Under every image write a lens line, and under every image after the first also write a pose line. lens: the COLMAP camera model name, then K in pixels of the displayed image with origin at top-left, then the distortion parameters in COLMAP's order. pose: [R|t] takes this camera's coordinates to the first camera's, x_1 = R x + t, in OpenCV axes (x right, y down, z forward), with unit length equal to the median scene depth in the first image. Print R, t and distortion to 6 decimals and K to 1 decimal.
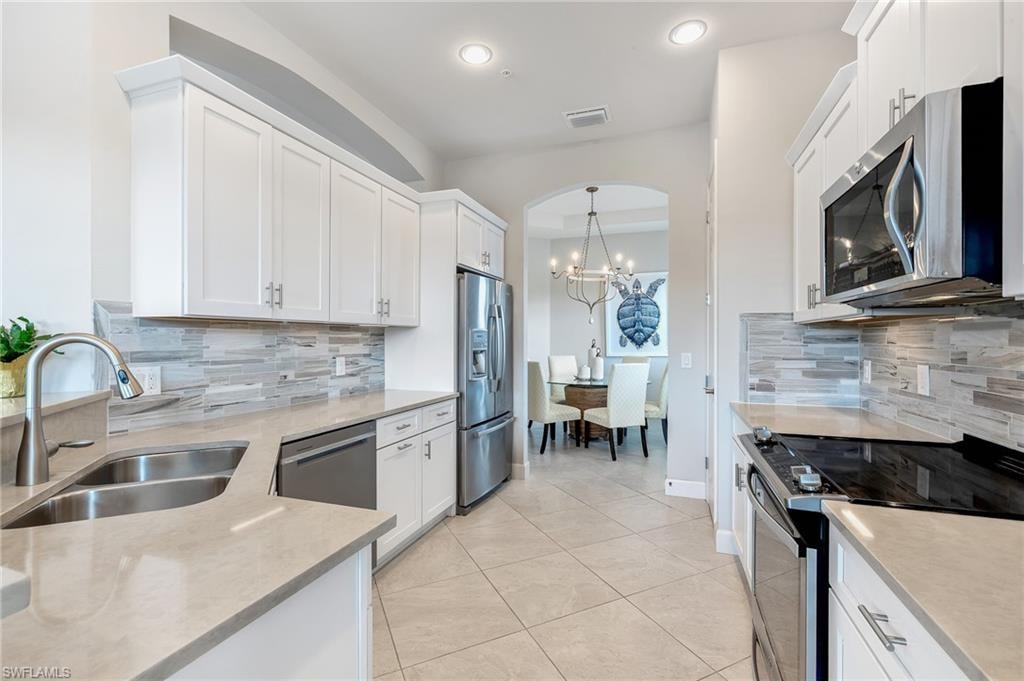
lens RADIAL K [[442.1, 0, 515.8], [0, 442.1, 338.7], [0, 0, 1]] dist [0.000263, 0.000247]
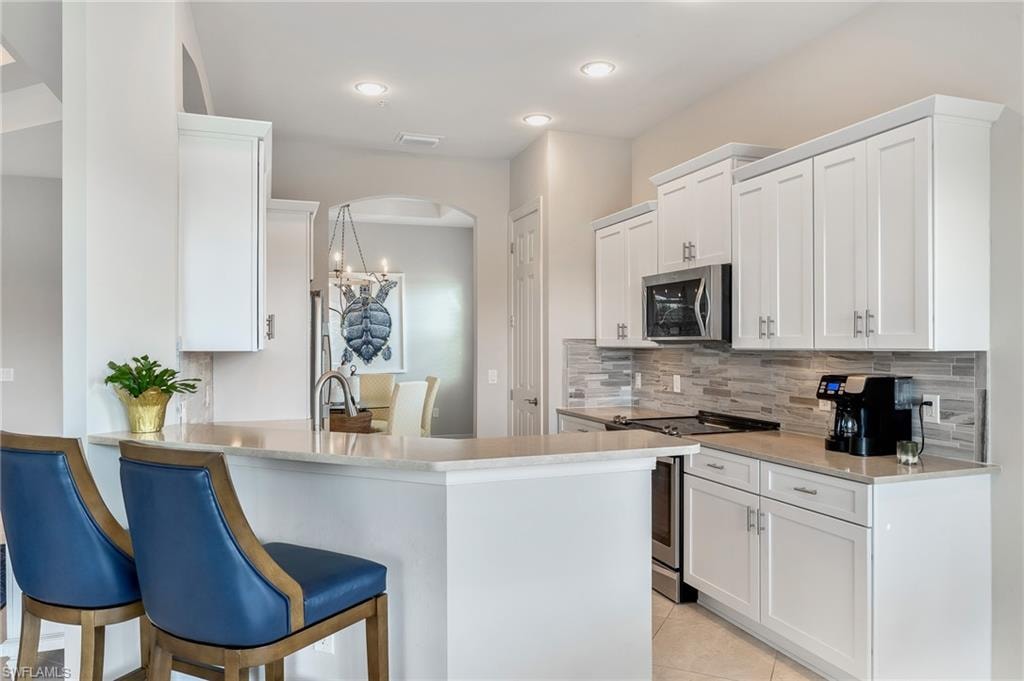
lens RADIAL K [[697.0, 0, 515.8], [0, 697.0, 343.3], [0, 0, 1]] dist [-0.006629, 0.003753]
pose [[0.777578, -0.001598, 0.628784, -0.916710], [0.001768, 0.999998, 0.000355, -0.047297], [-0.628784, 0.000835, 0.777580, -0.516541]]
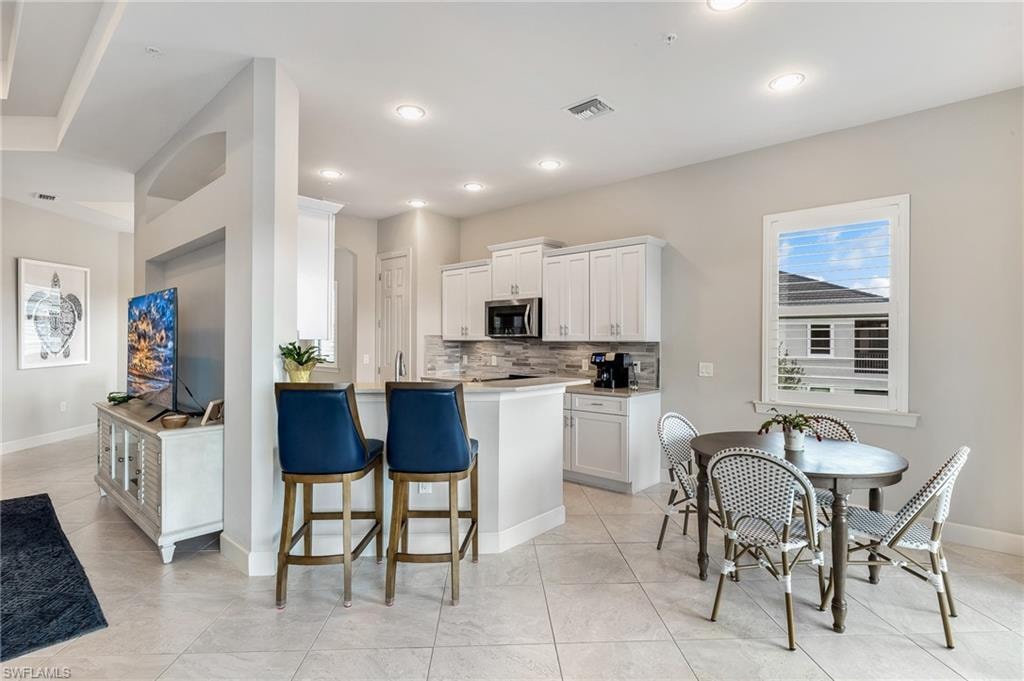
lens RADIAL K [[500.1, 0, 512.9], [0, 500.1, 338.4], [0, 0, 1]] dist [-0.013306, 0.000395]
pose [[0.390188, 0.005485, 0.920719, -1.628367], [-0.005195, 0.999979, -0.003755, -0.036151], [-0.920721, -0.003318, 0.390208, -0.356198]]
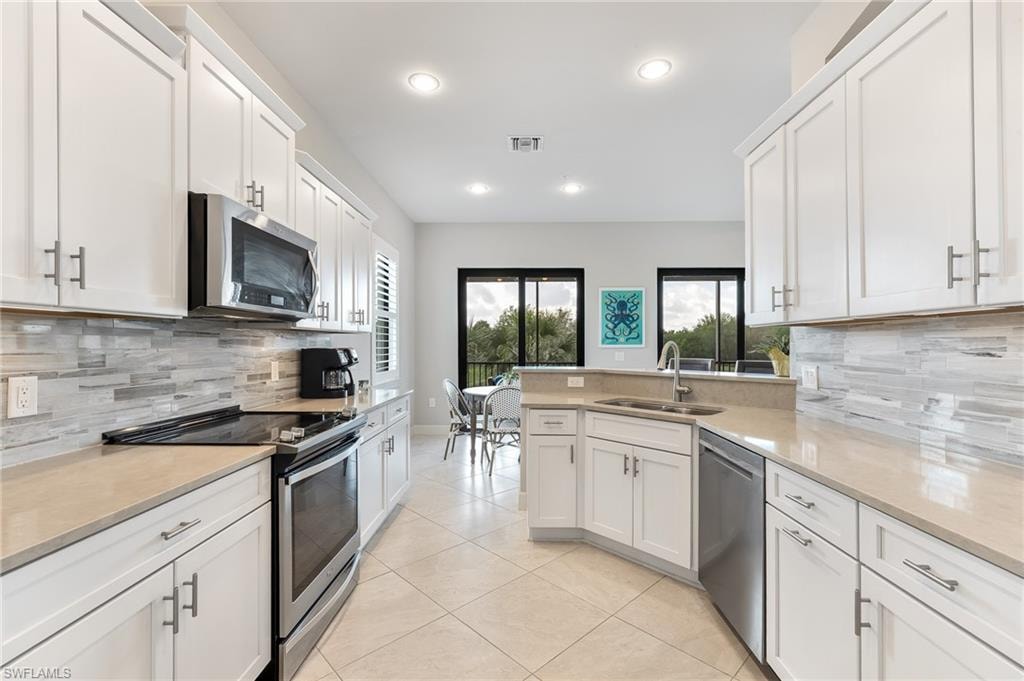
lens RADIAL K [[442.1, 0, 519.6], [0, 442.1, 341.9], [0, 0, 1]] dist [0.000263, 0.000247]
pose [[-0.945097, -0.002129, -0.326784, 0.262482], [0.000540, 0.999967, -0.008075, 0.004835], [0.326791, -0.007808, -0.945064, 1.426105]]
